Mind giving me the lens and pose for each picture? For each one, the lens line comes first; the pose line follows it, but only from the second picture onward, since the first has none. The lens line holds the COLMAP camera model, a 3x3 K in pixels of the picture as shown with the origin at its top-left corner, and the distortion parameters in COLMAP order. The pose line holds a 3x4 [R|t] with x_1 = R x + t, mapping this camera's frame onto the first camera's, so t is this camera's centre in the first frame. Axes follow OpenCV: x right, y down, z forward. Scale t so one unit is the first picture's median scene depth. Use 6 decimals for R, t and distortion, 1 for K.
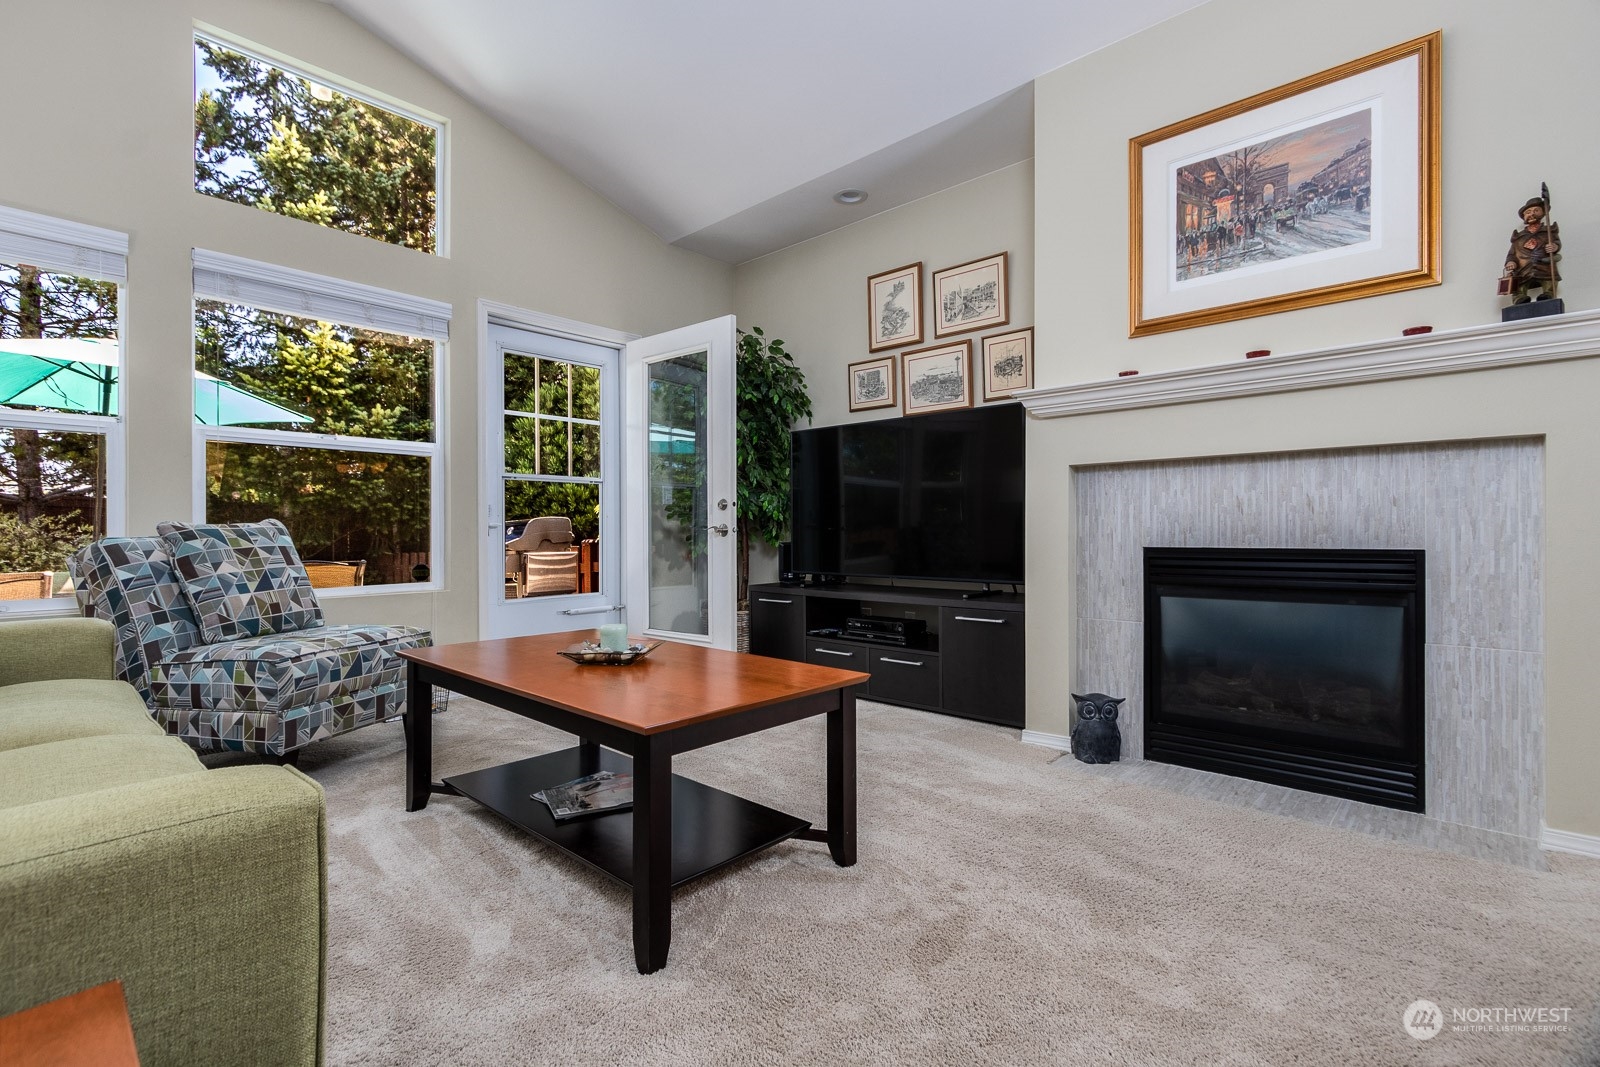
lens RADIAL K [[731.3, 0, 798.6], [0, 731.3, 533.6], [0, 0, 1]] dist [0.003286, -0.000688]
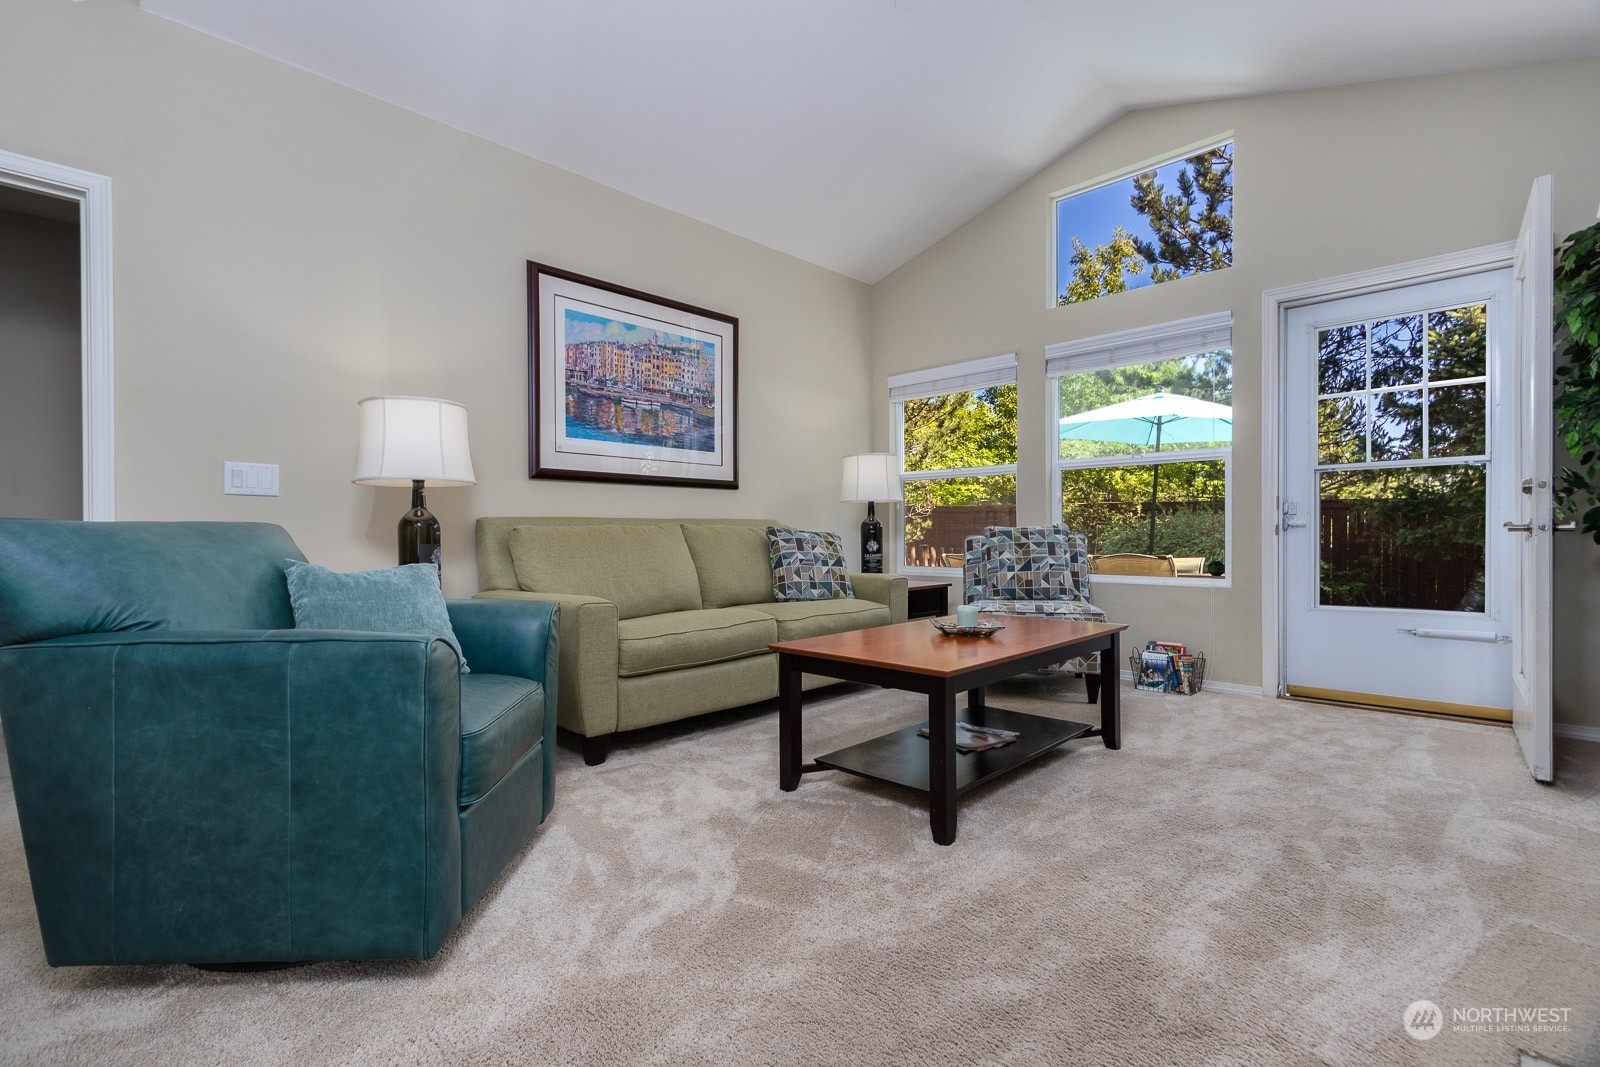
lens RADIAL K [[731.3, 0, 787.3], [0, 731.3, 540.4], [0, 0, 1]] dist [0.003286, -0.000688]
pose [[-0.043491, 0.011978, -0.998982, 0.797631], [0.004559, 0.999920, 0.011791, -0.005533], [0.999043, -0.004042, -0.043542, 0.569209]]
